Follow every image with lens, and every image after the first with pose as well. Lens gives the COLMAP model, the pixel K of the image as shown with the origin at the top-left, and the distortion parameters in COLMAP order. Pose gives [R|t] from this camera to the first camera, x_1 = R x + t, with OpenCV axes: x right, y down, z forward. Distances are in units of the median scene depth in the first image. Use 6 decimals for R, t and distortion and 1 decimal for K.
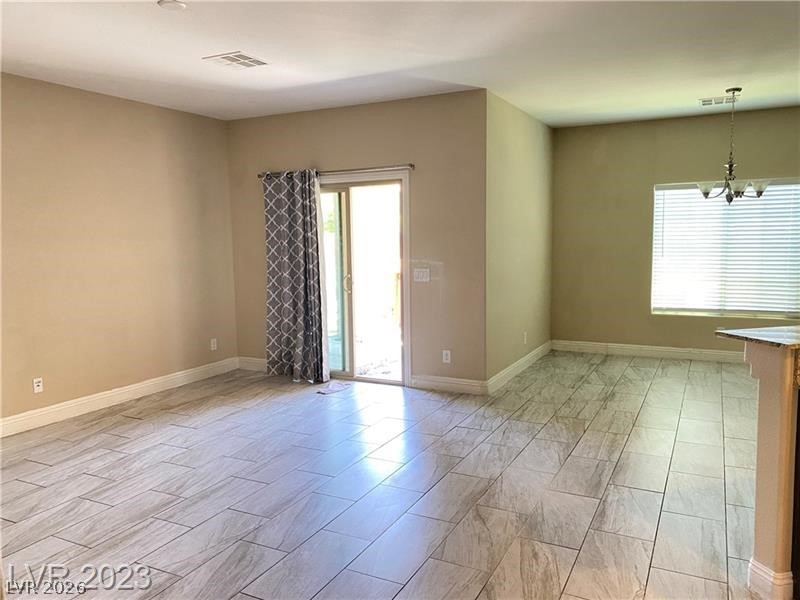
lens RADIAL K [[610.0, 0, 400.2], [0, 610.0, 296.5], [0, 0, 1]] dist [0.041865, -0.041187]
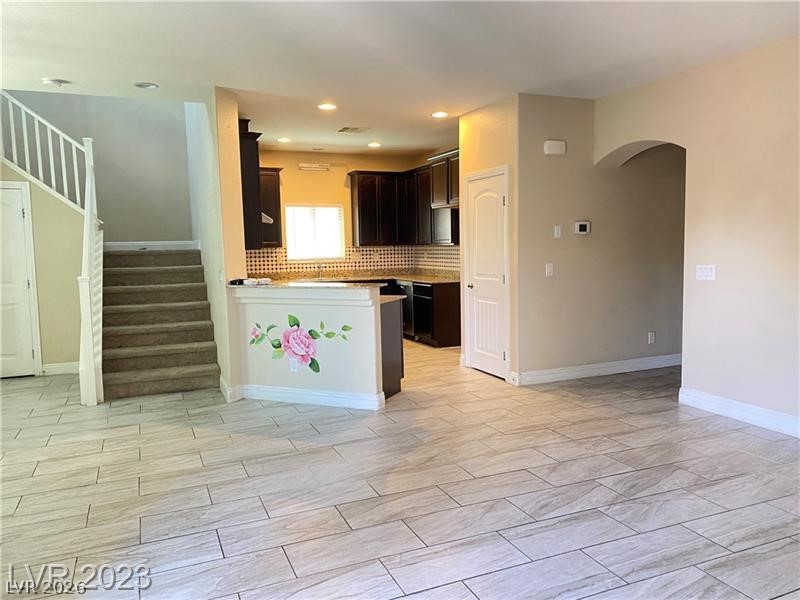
lens RADIAL K [[610.0, 0, 405.0], [0, 610.0, 298.0], [0, 0, 1]] dist [0.041865, -0.041187]
pose [[-0.774425, -0.029783, 0.631965, -0.450757], [0.093366, 0.982574, 0.160719, -0.119982], [-0.625739, 0.183468, -0.758149, 1.444550]]
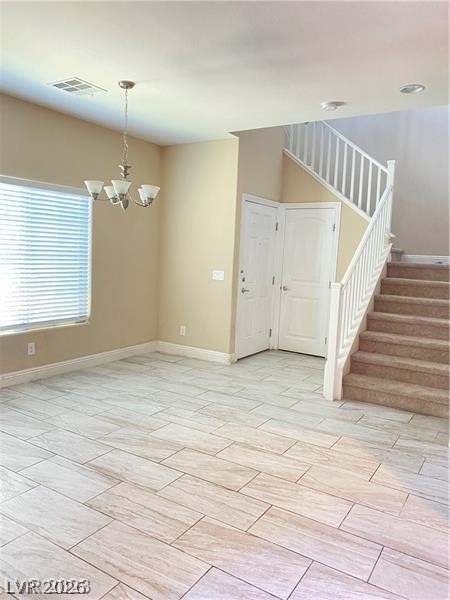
lens RADIAL K [[457.5, 0, 220.9], [0, 457.5, 297.7], [0, 0, 1]] dist [0.041865, -0.041187]
pose [[0.092135, -0.085334, 0.992083, -0.194158], [0.057963, 0.995091, 0.080210, -0.088020], [-0.994058, 0.050114, 0.096629, 1.055906]]
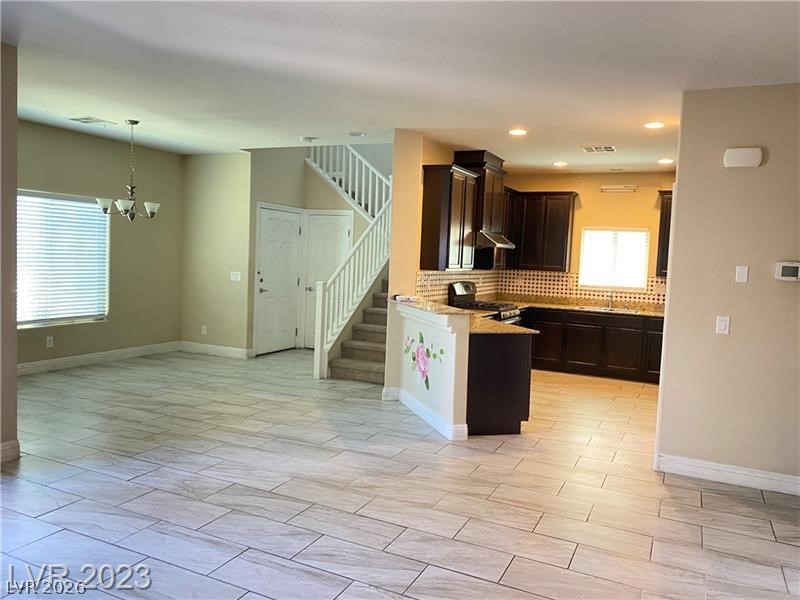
lens RADIAL K [[610.0, 0, 405.7], [0, 610.0, 295.1], [0, 0, 1]] dist [0.041865, -0.041187]
pose [[-0.033991, -0.055705, 0.997869, -0.816761], [0.058997, 0.996592, 0.057643, -0.067330], [-0.997679, 0.060831, -0.030589, 0.715620]]
